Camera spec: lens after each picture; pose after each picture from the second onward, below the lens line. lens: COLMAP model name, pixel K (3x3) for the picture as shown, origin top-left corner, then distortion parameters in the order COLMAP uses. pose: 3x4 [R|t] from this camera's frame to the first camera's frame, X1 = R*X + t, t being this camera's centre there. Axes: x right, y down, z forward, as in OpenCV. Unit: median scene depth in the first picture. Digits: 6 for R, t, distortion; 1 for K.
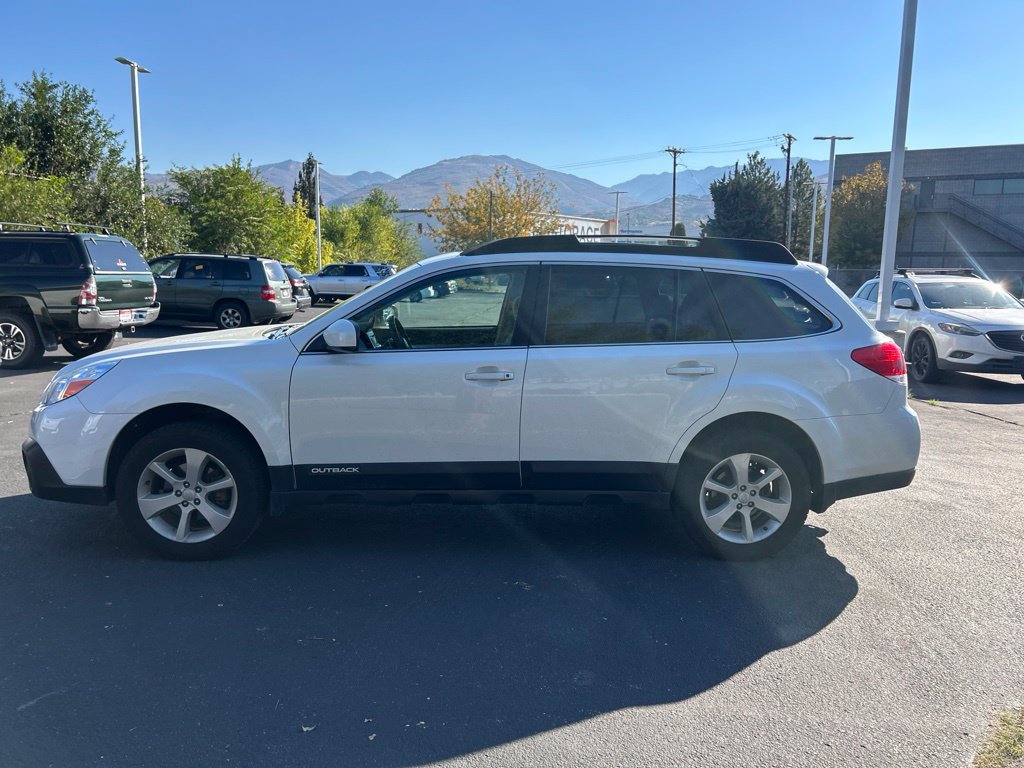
lens RADIAL K [[775.8, 0, 517.5], [0, 775.8, 387.1], [0, 0, 1]] dist [0.068276, -0.079225]
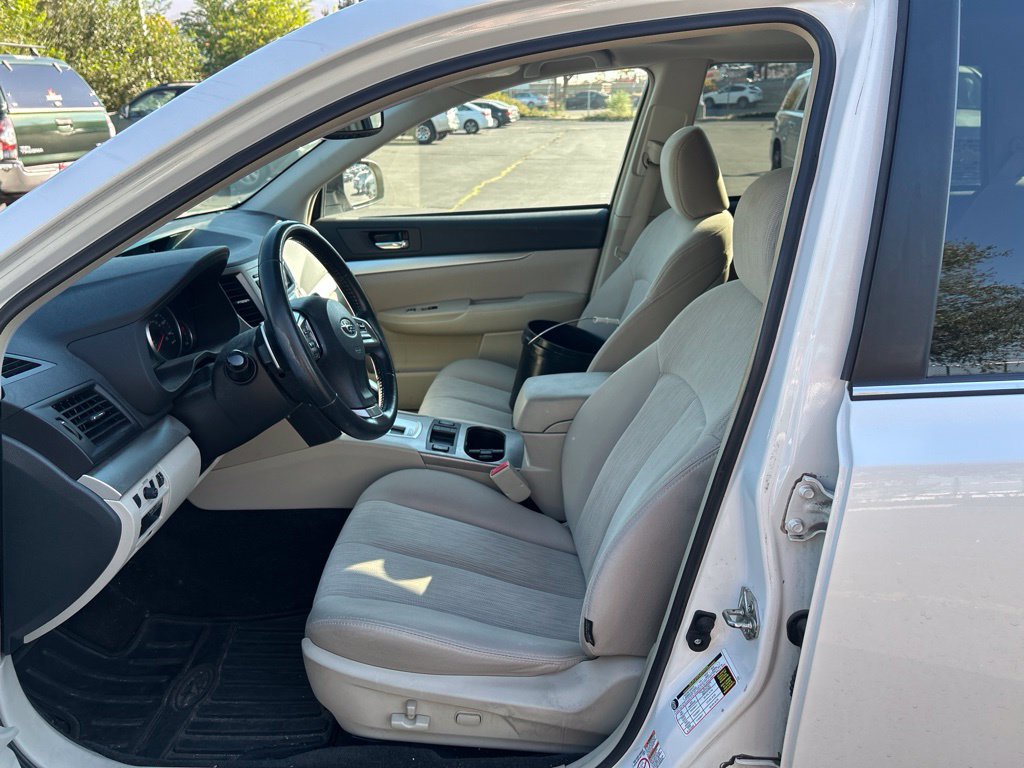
lens RADIAL K [[763.1, 0, 512.2], [0, 763.1, 392.1], [0, 0, 1]] dist [0.048640, -0.061122]
pose [[0.995628, -0.005866, -0.093224, -0.011050], [0.026106, 0.975729, 0.217421, -0.019487], [0.089686, -0.218904, 0.971616, 0.162209]]
